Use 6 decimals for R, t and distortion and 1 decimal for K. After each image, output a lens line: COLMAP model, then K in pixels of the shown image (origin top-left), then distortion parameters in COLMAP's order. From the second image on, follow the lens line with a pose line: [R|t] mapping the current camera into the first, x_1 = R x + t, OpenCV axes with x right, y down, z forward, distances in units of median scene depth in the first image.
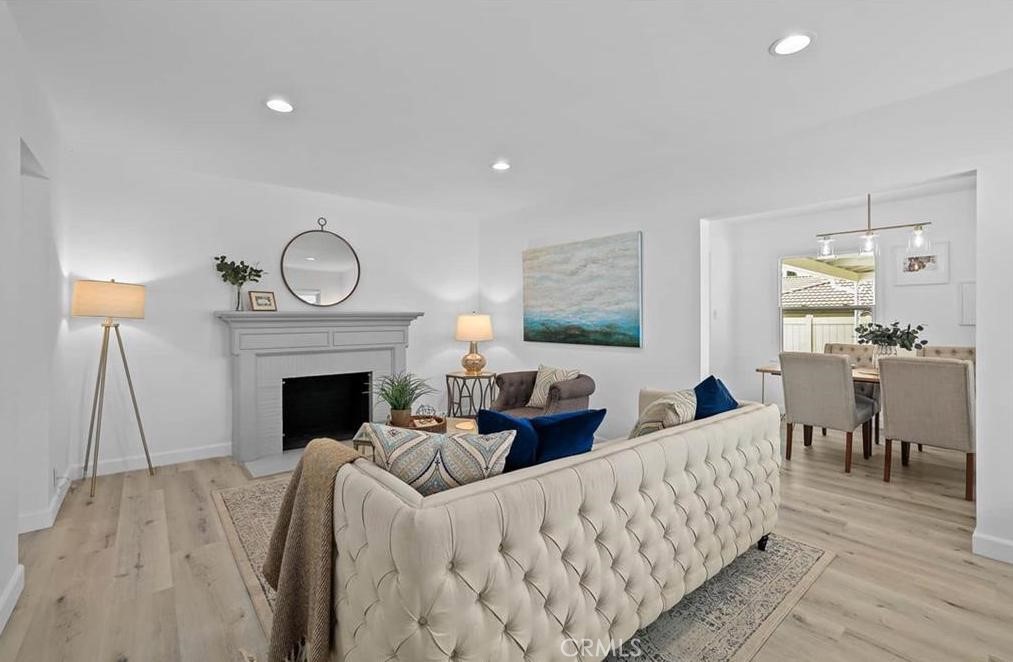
lens RADIAL K [[440.6, 0, 525.8], [0, 440.6, 318.8], [0, 0, 1]] dist [0.000071, -0.000054]
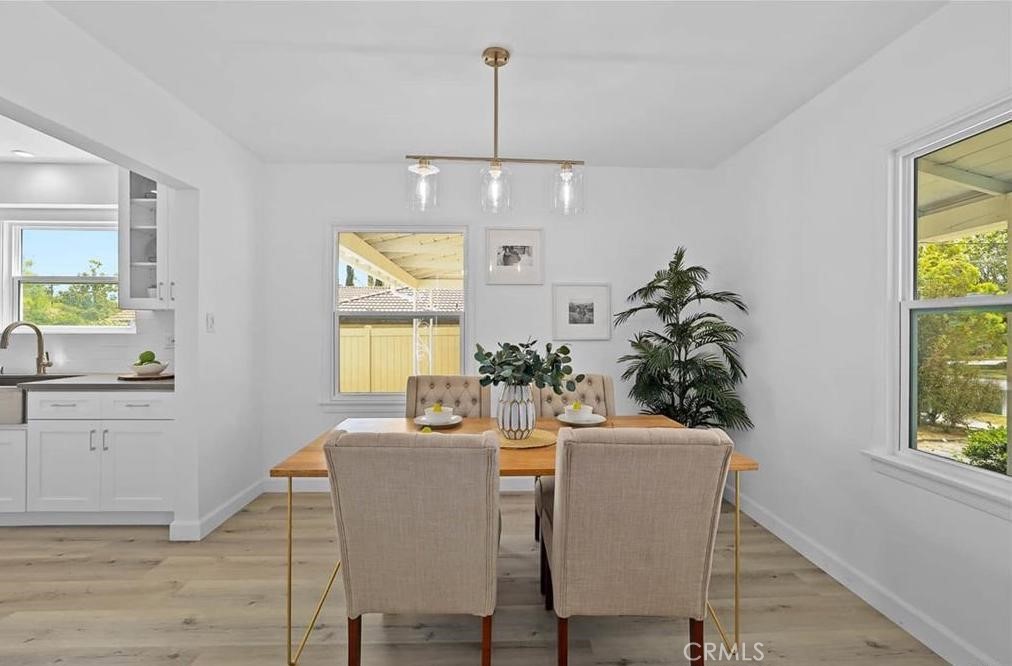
lens RADIAL K [[445.5, 0, 507.1], [0, 445.5, 327.9], [0, 0, 1]] dist [-0.055956, 0.020322]
pose [[0.631739, 0.007610, 0.775144, 0.357592], [-0.007245, 0.999966, -0.003912, -0.004158], [-0.775147, -0.003145, 0.631773, 0.606491]]
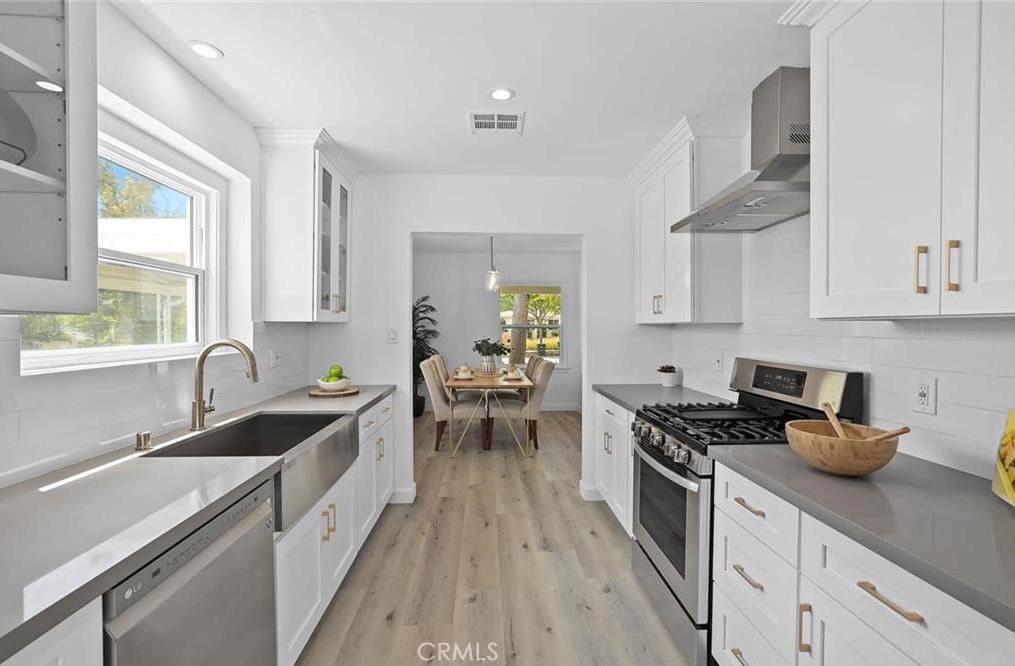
lens RADIAL K [[446.9, 0, 508.6], [0, 446.9, 327.9], [0, 0, 1]] dist [-0.055956, 0.020322]
pose [[-0.786478, -0.000244, 0.617618, -0.104712], [-0.000283, 1.000000, 0.000034, -0.024160], [-0.617618, -0.000148, -0.786478, 1.876993]]
